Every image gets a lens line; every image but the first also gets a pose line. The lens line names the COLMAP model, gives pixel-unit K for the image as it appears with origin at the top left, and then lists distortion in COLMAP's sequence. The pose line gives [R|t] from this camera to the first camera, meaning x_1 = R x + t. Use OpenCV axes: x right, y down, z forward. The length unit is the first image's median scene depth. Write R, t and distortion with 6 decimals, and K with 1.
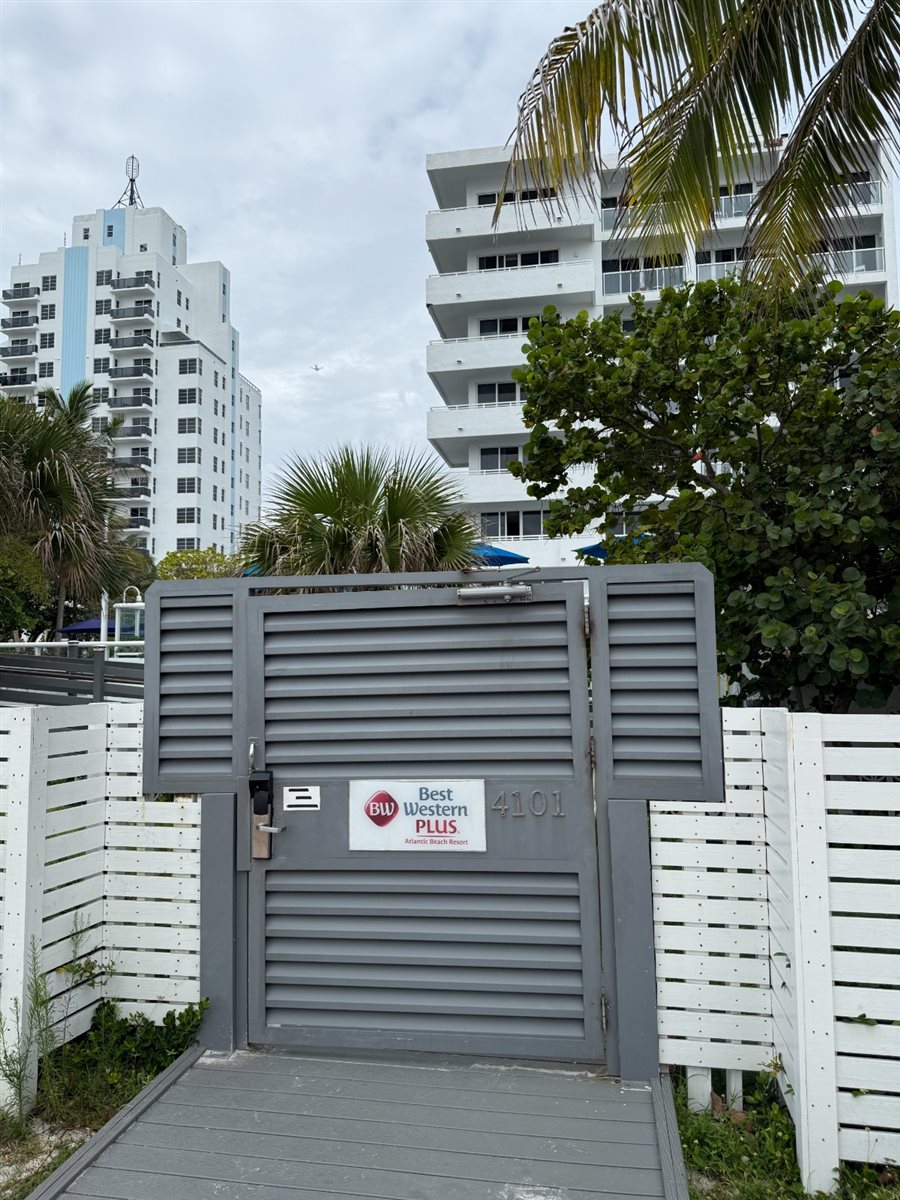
lens RADIAL K [[841.2, 0, 441.7], [0, 841.2, 602.1], [0, 0, 1]] dist [0.059289, -0.065454]
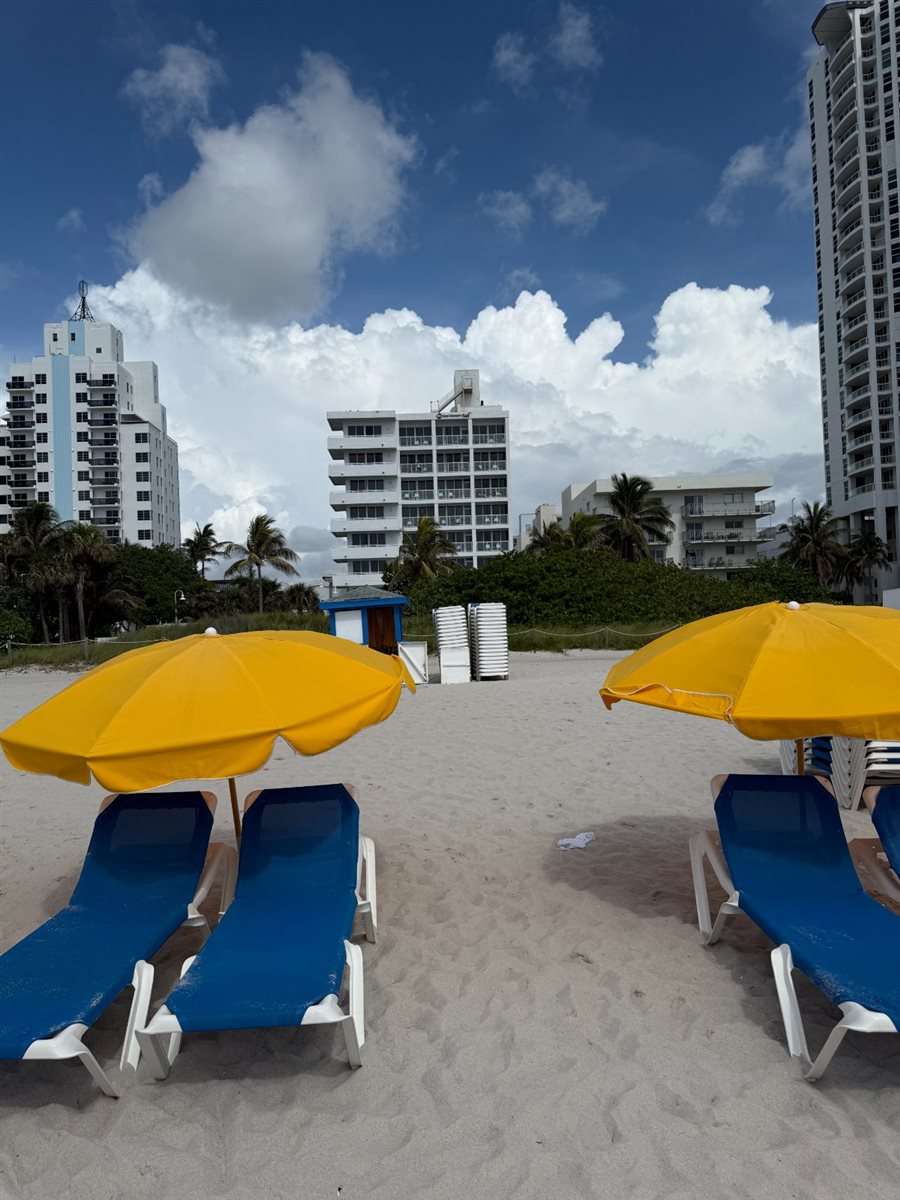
lens RADIAL K [[841.2, 0, 440.8], [0, 841.2, 597.6], [0, 0, 1]] dist [0.059289, -0.065454]
pose [[0.975314, -0.019373, 0.219971, -0.110377], [0.008383, 0.998674, 0.050784, -0.059708], [-0.220663, -0.047686, 0.974184, -0.653255]]
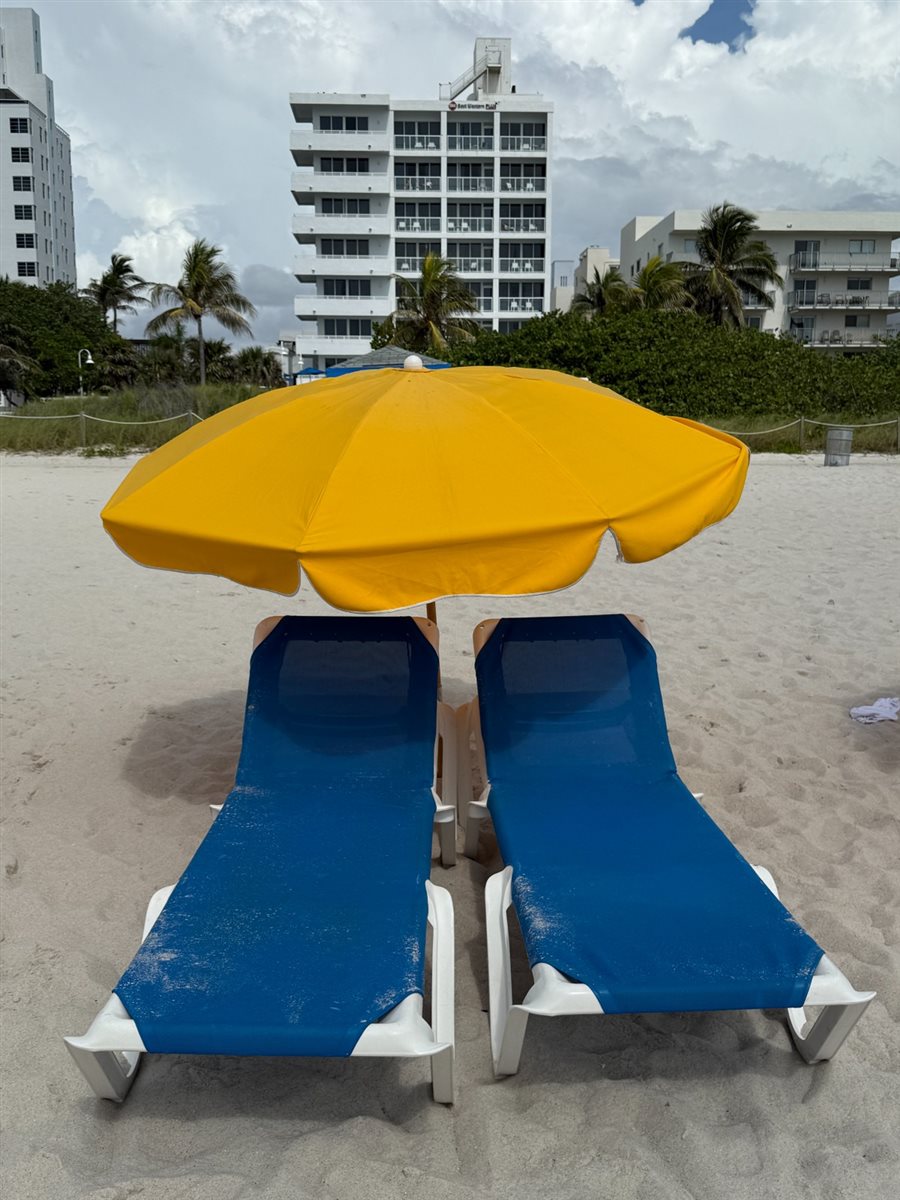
lens RADIAL K [[1136.8, 0, 455.0], [0, 1136.8, 601.6], [0, 0, 1]] dist [-0.002515, 0.000000]
pose [[0.970720, -0.030500, 0.238269, -0.121642], [-0.029186, 0.969582, 0.243020, -0.056590], [-0.238434, -0.242859, 0.940303, -0.641397]]
